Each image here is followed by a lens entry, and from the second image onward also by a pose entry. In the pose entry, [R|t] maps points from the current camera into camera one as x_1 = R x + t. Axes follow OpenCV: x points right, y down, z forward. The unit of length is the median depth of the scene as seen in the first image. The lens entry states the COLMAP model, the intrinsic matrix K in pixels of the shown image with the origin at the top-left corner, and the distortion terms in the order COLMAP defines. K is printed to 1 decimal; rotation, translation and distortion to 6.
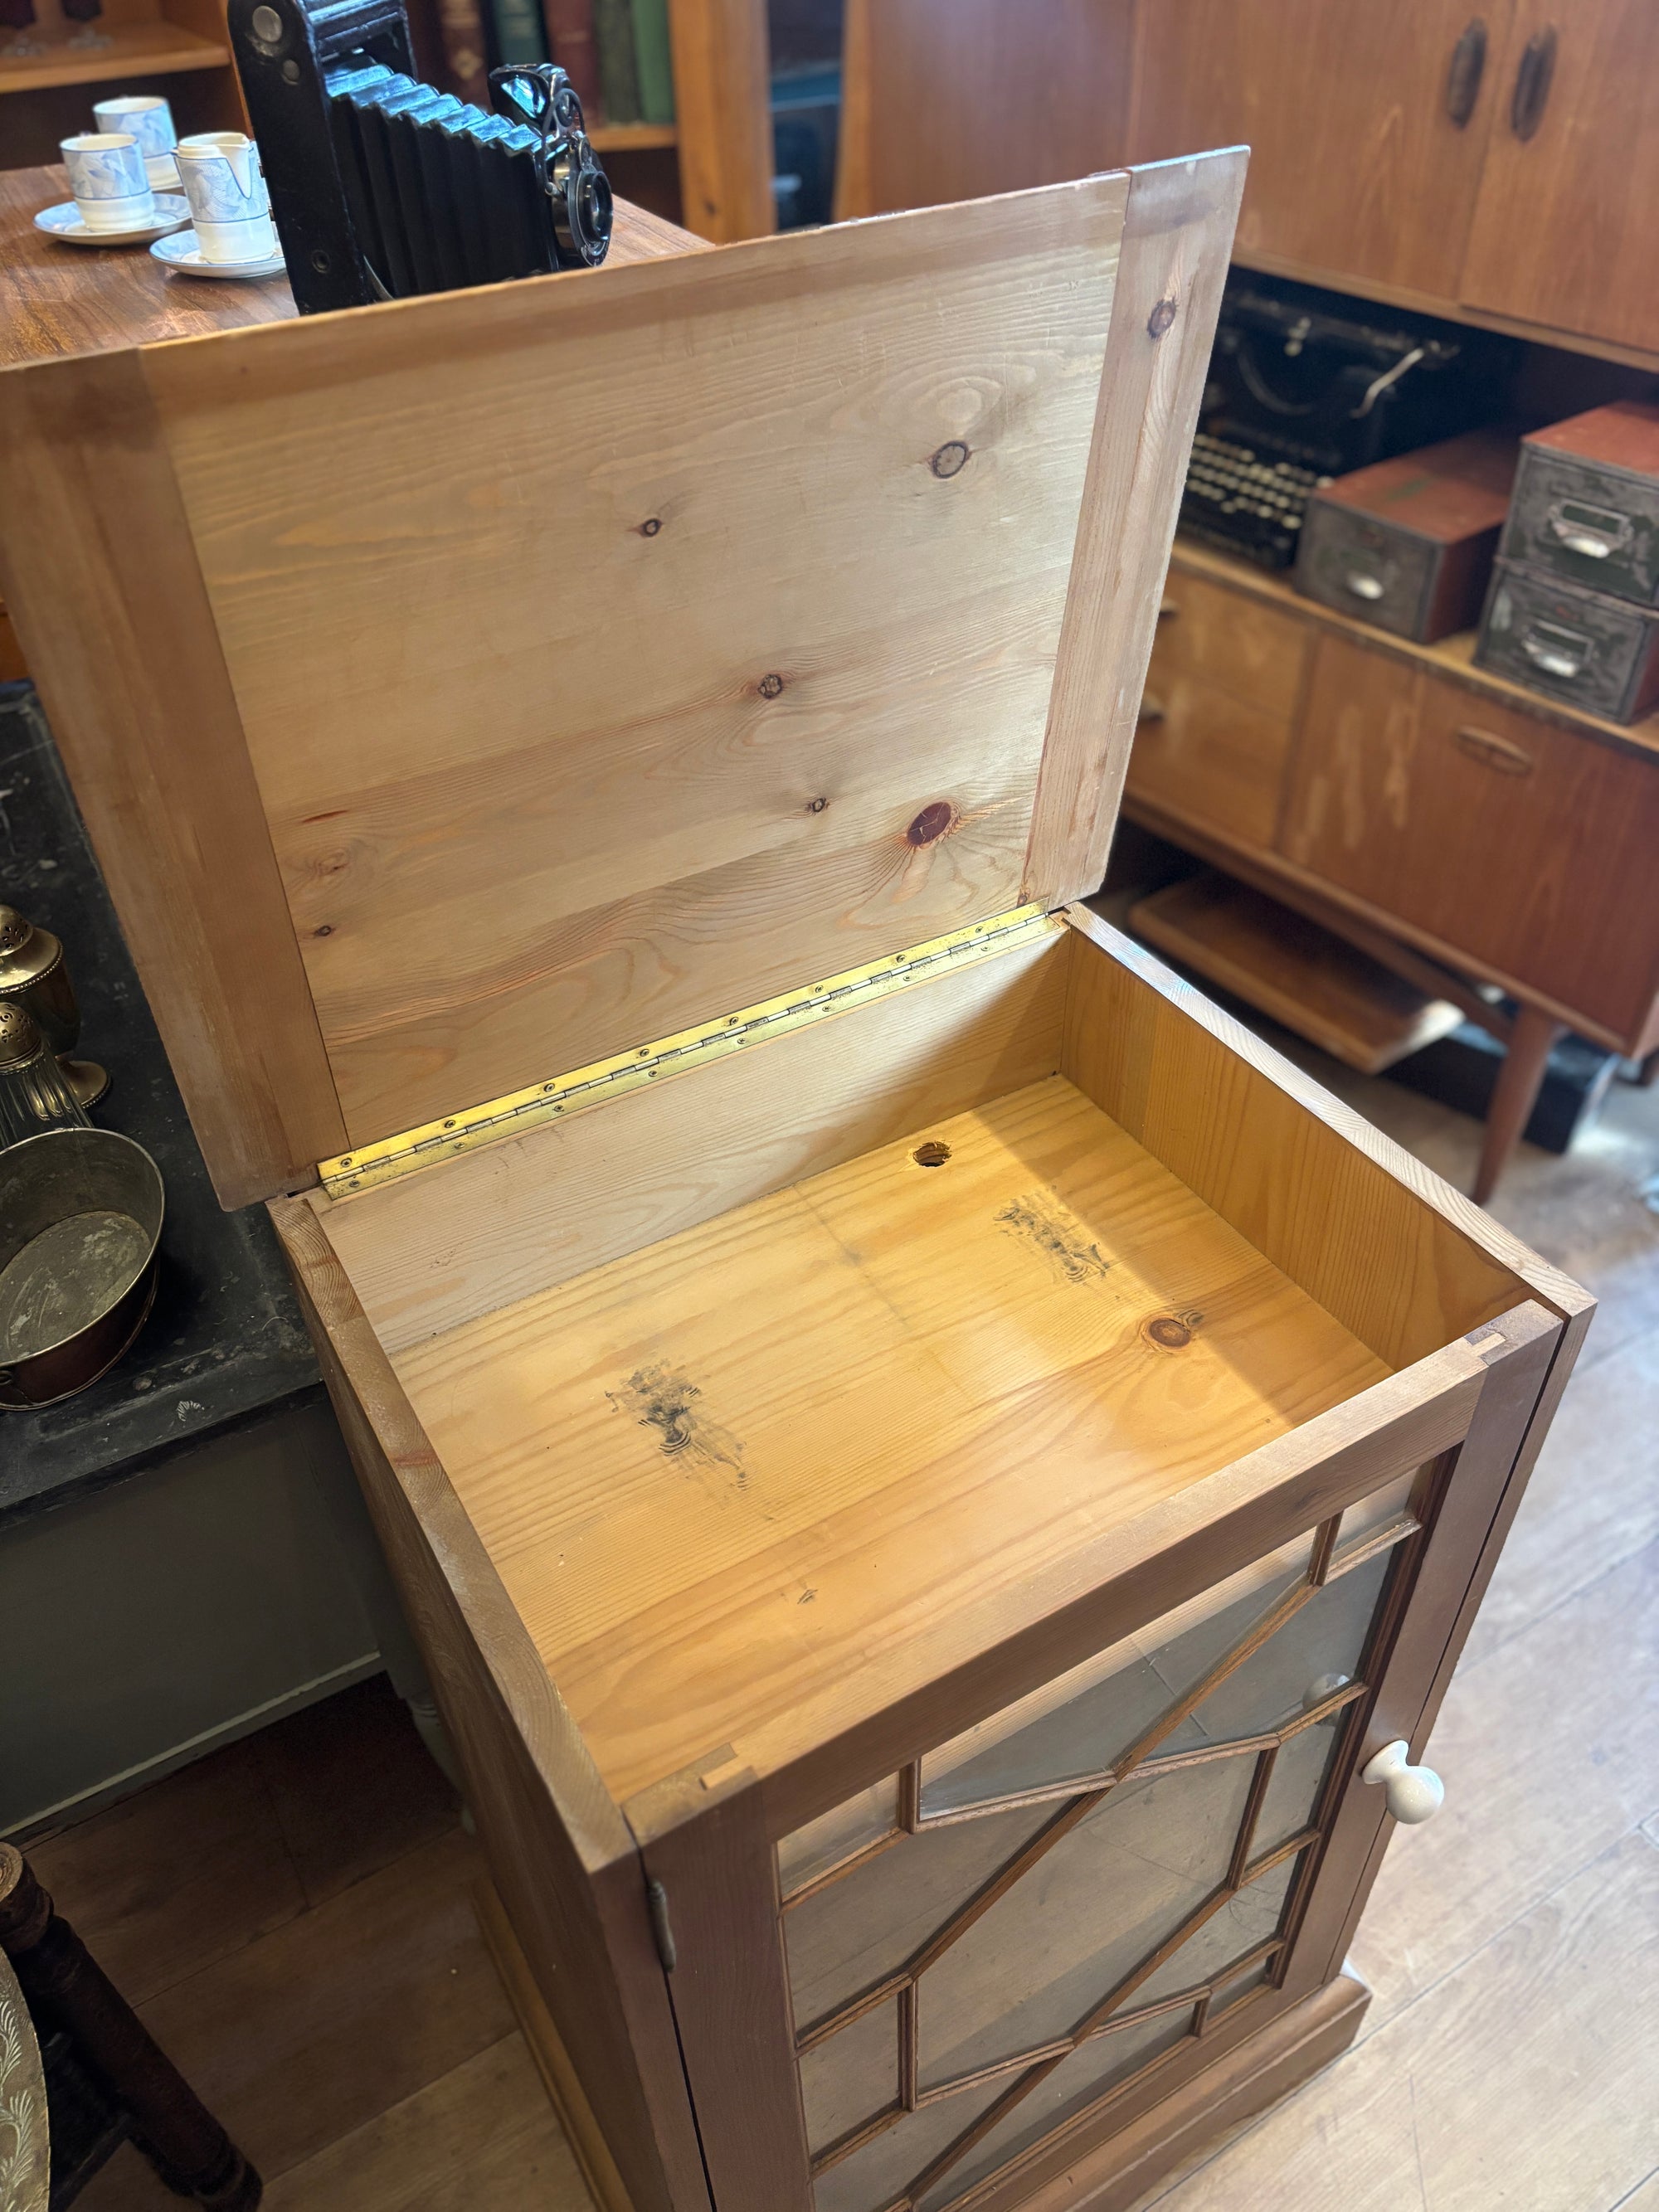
lens RADIAL K [[1671.4, 0, 822.0], [0, 1671.4, 1118.4], [0, 0, 1]] dist [0.045109, -0.072533]
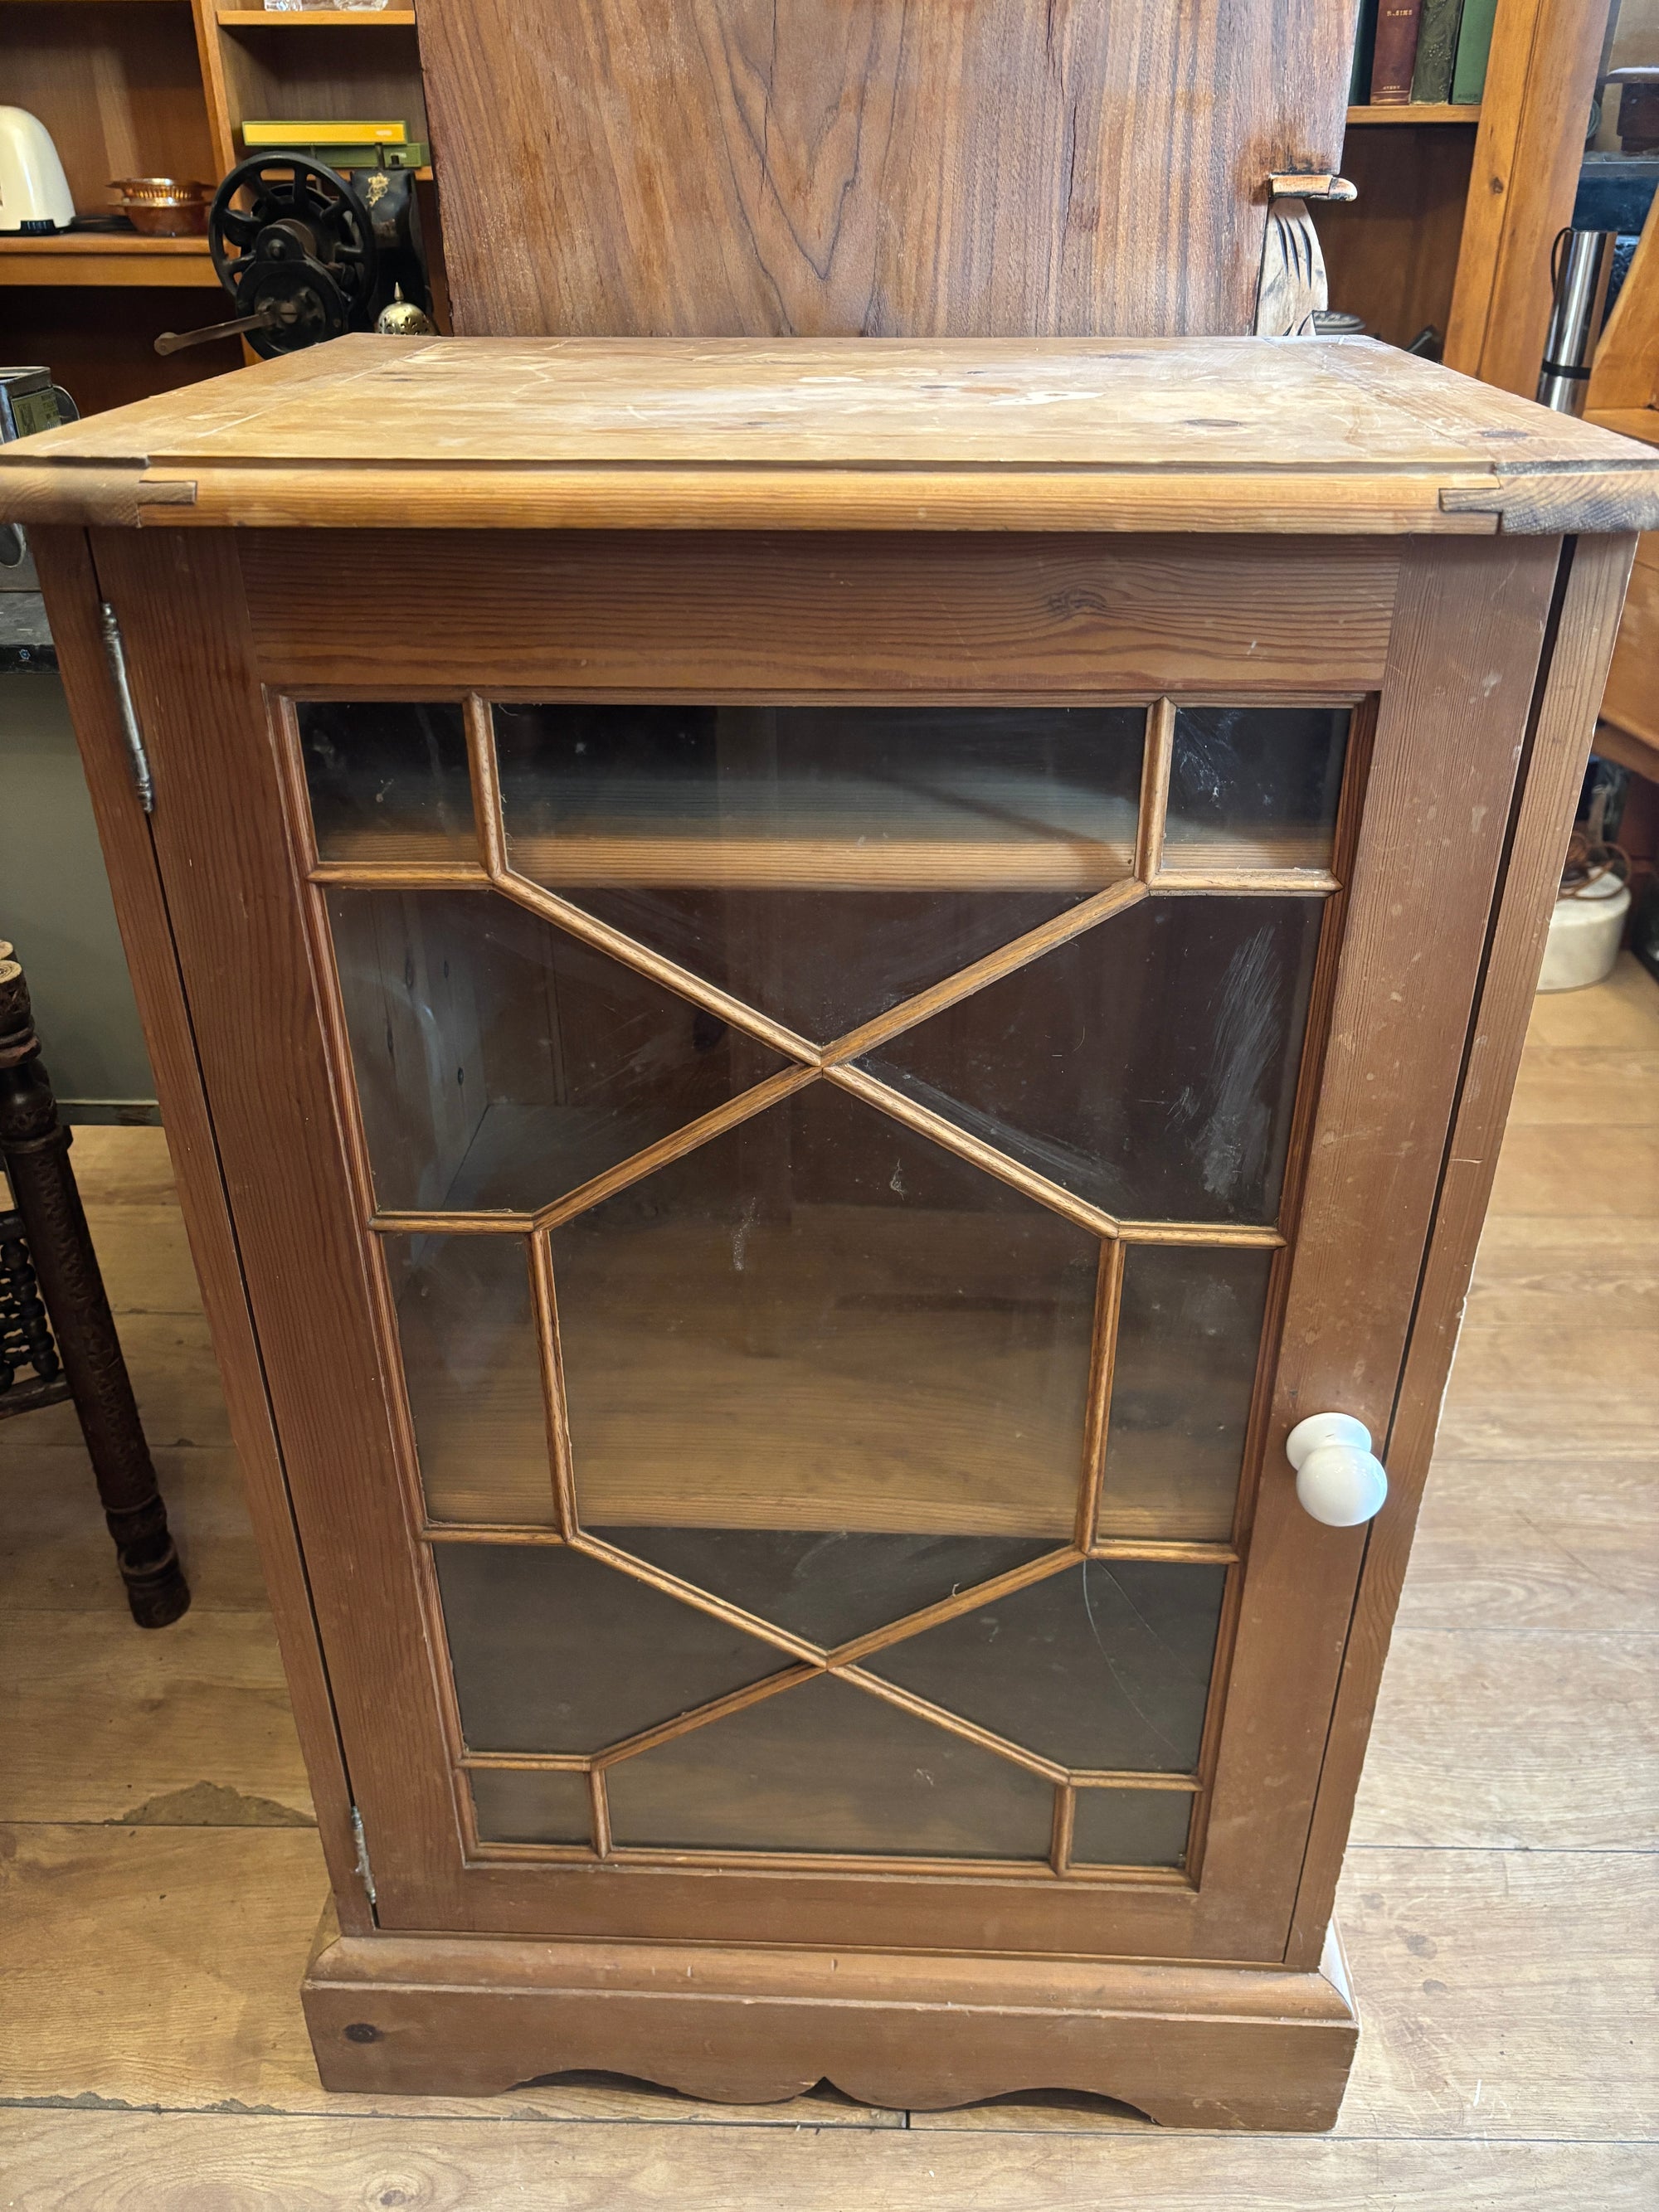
lens RADIAL K [[1671.4, 0, 822.0], [0, 1671.4, 1118.4], [0, 0, 1]] dist [0.045109, -0.072533]
pose [[0.837747, 0.289844, -0.462786, 0.357344], [-0.371719, 0.923524, -0.094490, 0.324172], [0.400006, 0.251185, 0.881420, 0.208766]]
